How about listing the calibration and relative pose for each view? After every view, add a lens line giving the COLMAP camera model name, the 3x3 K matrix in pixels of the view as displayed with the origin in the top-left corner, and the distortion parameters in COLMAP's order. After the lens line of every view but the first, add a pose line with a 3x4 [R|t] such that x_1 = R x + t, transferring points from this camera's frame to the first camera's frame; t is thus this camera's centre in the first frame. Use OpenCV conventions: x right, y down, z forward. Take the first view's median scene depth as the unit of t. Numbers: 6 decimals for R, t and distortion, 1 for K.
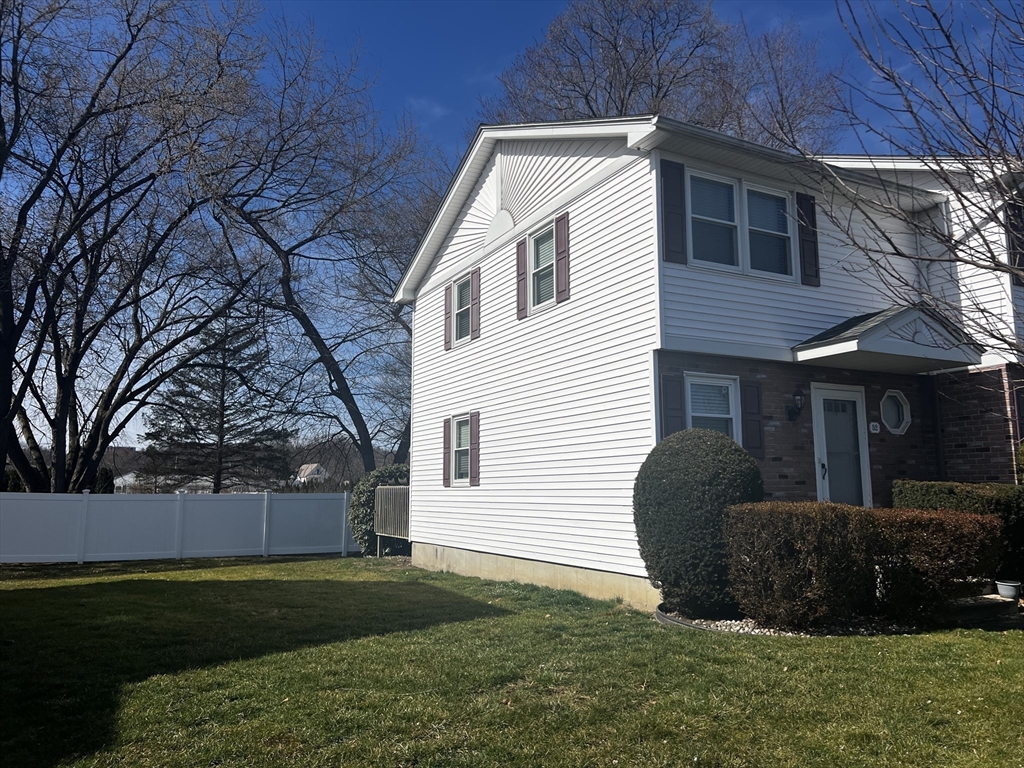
lens RADIAL K [[764.5, 0, 524.6], [0, 764.5, 370.6], [0, 0, 1]] dist [0.060577, -0.070530]
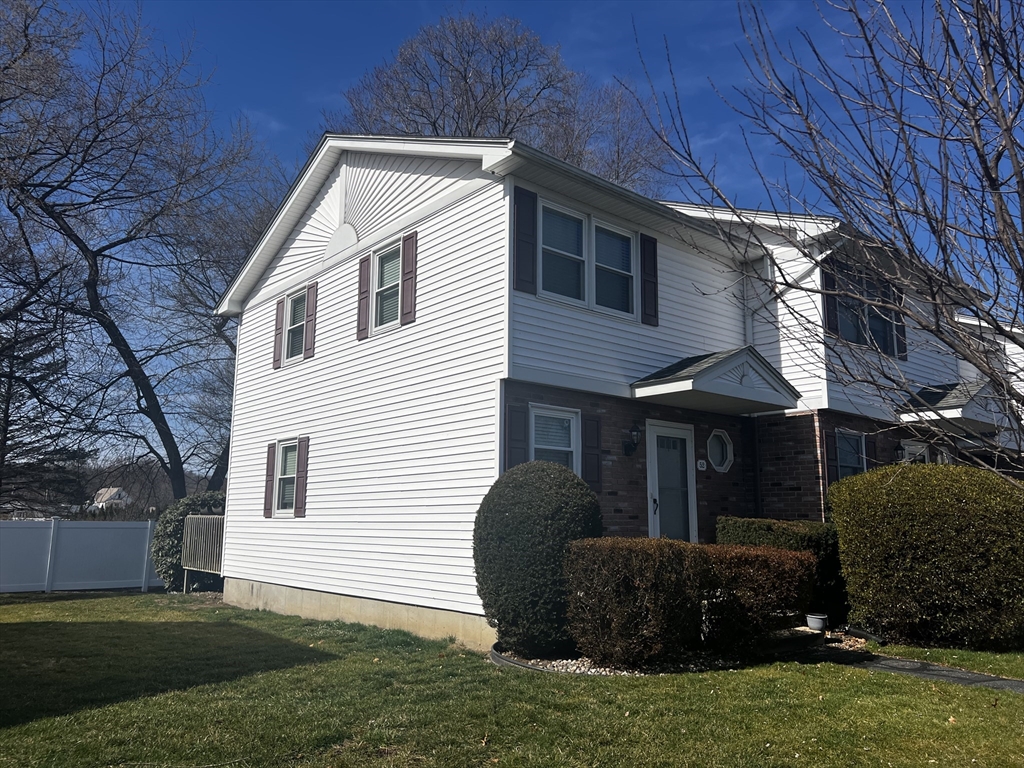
lens RADIAL K [[764.3, 0, 512.0], [0, 764.3, 384.0], [0, 0, 1]] dist [0.061065, -0.064502]
pose [[0.978862, 0.048988, 0.198566, -0.007505], [-0.044818, 0.998671, -0.025443, 0.002748], [-0.199548, 0.016006, 0.979757, 0.038306]]
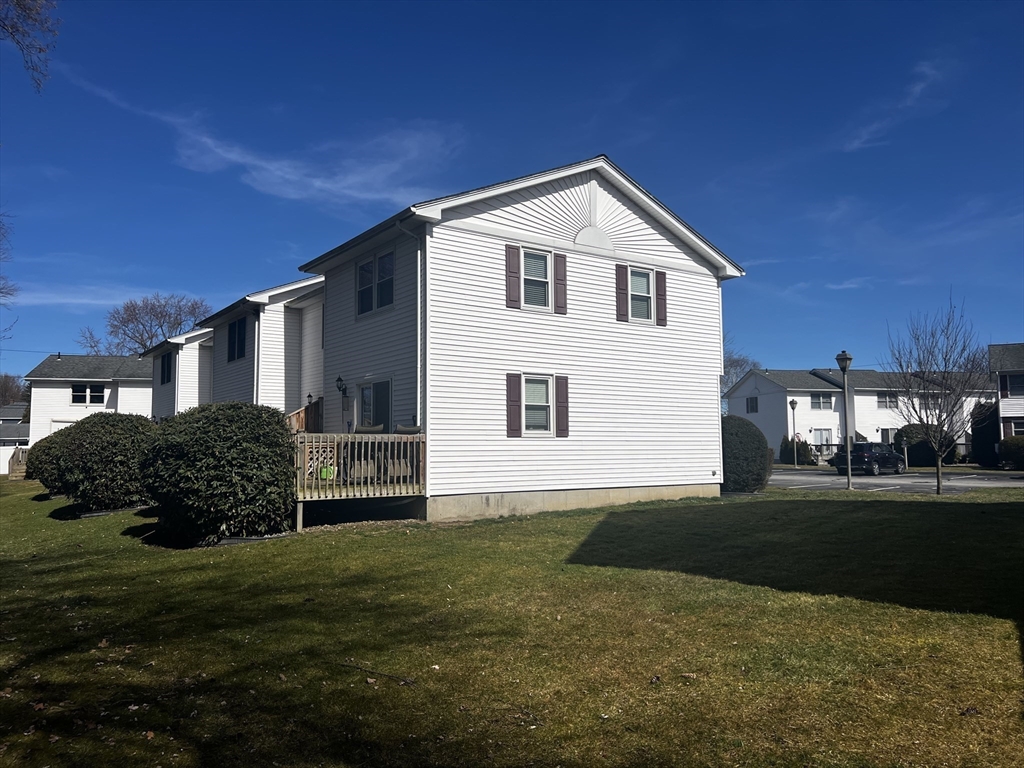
lens RADIAL K [[764.3, 0, 512.0], [0, 764.3, 384.0], [0, 0, 1]] dist [0.061065, -0.064502]
pose [[-0.124533, 0.089060, 0.988210, -1.508554], [-0.148171, 0.983126, -0.107274, 0.252109], [-0.981090, -0.159783, -0.109236, 1.470375]]
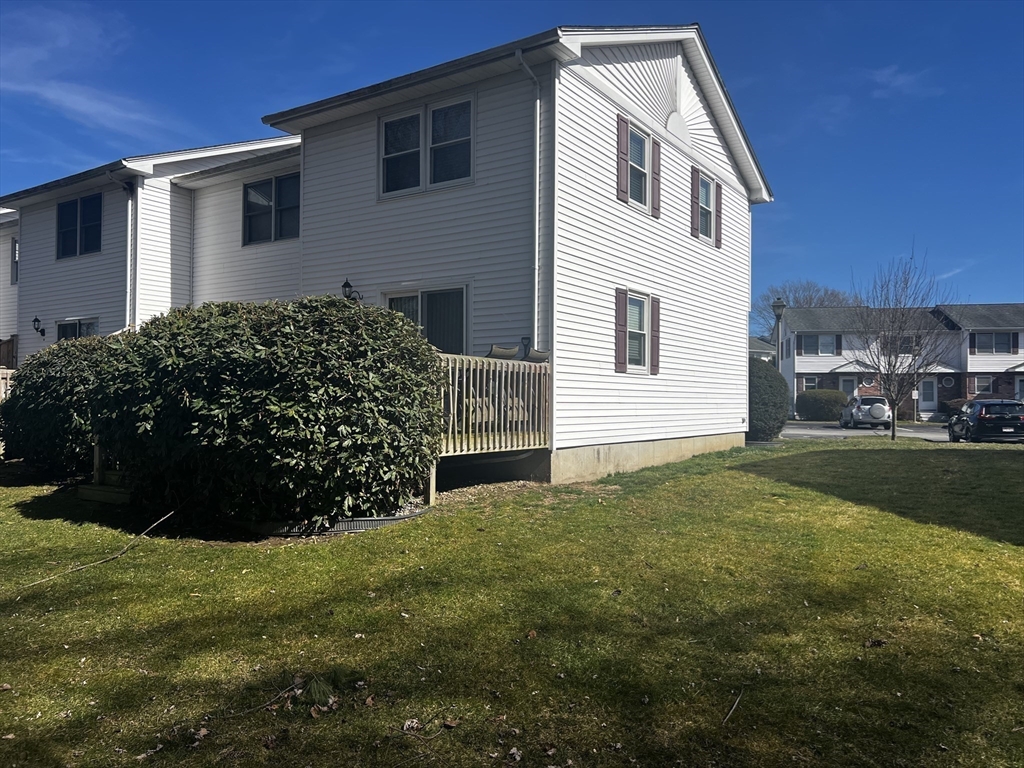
lens RADIAL K [[764.3, 0, 512.0], [0, 764.3, 384.0], [0, 0, 1]] dist [0.061065, -0.064502]
pose [[-0.463437, 0.019397, 0.885918, -1.000861], [-0.145290, 0.984567, -0.097560, 0.339500], [-0.874138, -0.173928, -0.453466, 1.910161]]
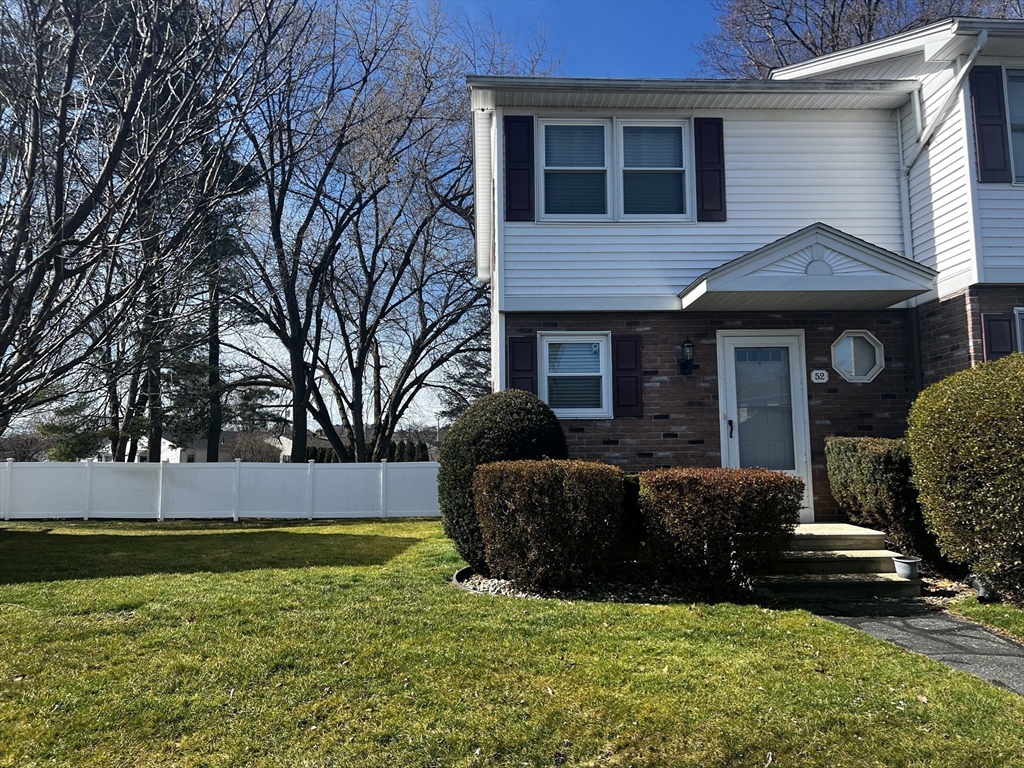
lens RADIAL K [[764.3, 0, 512.0], [0, 764.3, 384.0], [0, 0, 1]] dist [0.061065, -0.064502]
pose [[0.899990, -0.050765, -0.432945, 0.544062], [0.074409, 0.996510, 0.037833, 0.026069], [0.429514, -0.066265, 0.900626, 0.090829]]
